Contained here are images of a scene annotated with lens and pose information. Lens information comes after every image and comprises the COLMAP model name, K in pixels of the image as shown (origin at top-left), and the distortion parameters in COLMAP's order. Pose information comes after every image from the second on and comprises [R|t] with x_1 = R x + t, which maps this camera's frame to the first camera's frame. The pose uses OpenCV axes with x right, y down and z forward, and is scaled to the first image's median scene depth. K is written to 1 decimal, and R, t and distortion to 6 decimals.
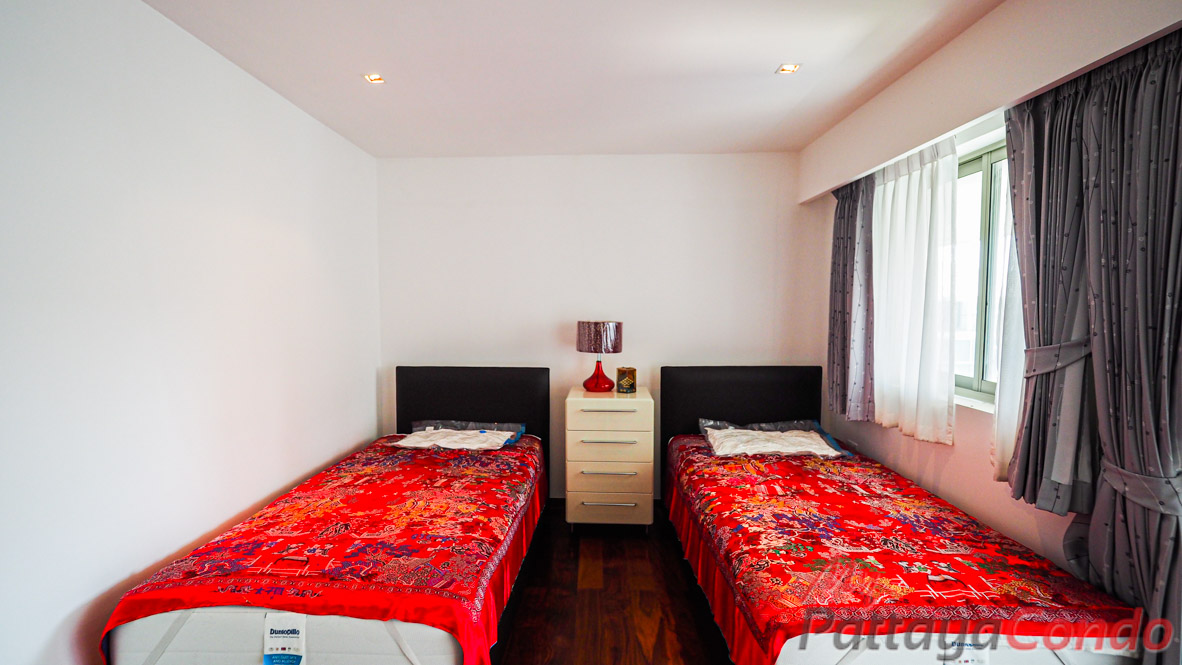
lens RADIAL K [[507.7, 0, 580.3], [0, 507.7, 334.9], [0, 0, 1]] dist [-0.002694, -0.000238]
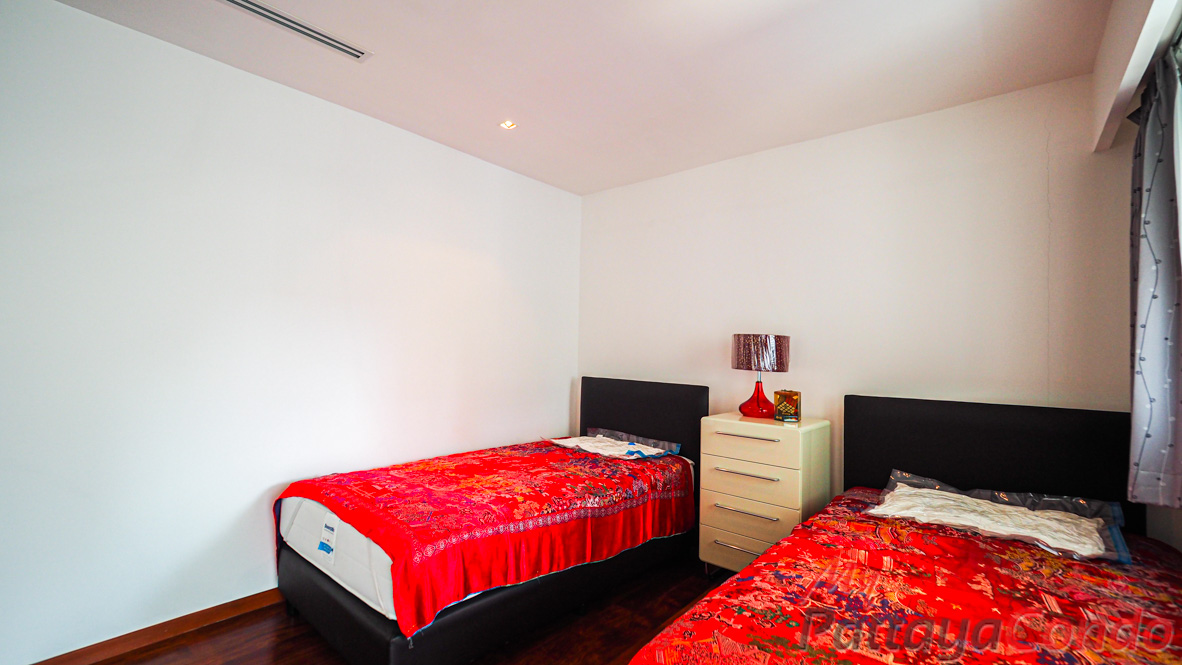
lens RADIAL K [[507.7, 0, 580.3], [0, 507.7, 334.9], [0, 0, 1]] dist [-0.002694, -0.000238]
pose [[0.775398, 0.002283, -0.631469, 0.504590], [-0.064906, 0.994985, -0.076102, 0.084798], [0.628129, 0.099996, 0.771657, 0.206955]]
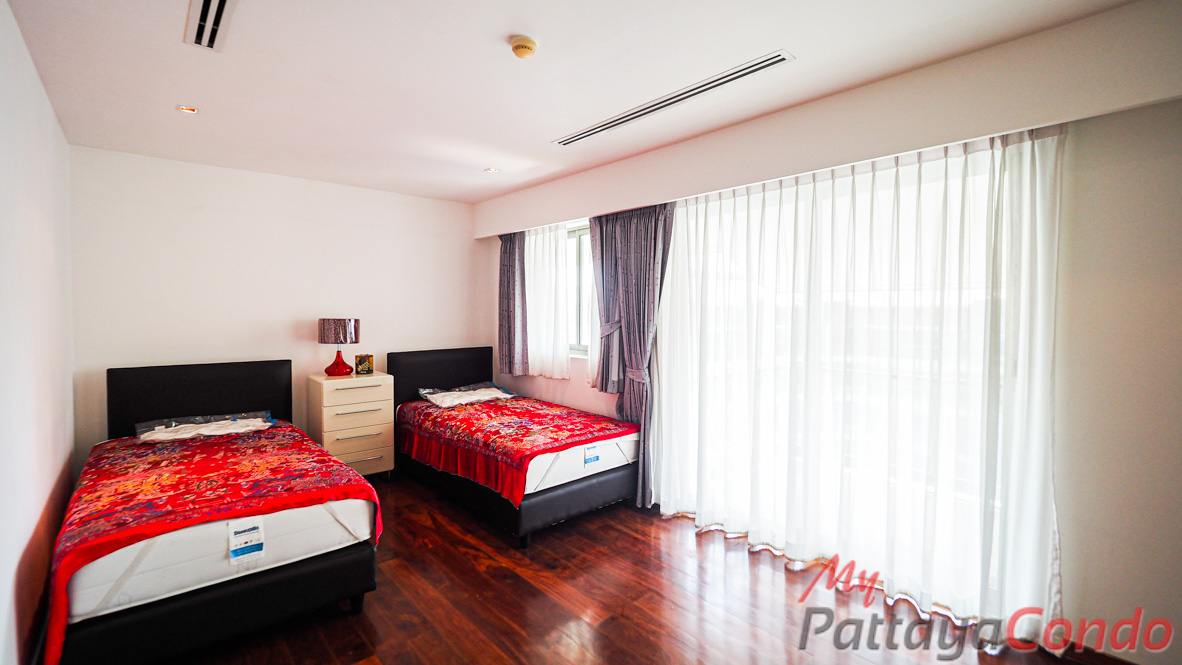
lens RADIAL K [[507.7, 0, 580.3], [0, 507.7, 334.9], [0, 0, 1]] dist [-0.002694, -0.000238]
pose [[0.734227, -0.033057, 0.678099, -0.538513], [0.038434, 0.999236, 0.007097, 0.038397], [-0.677816, 0.020851, 0.734936, -0.448694]]
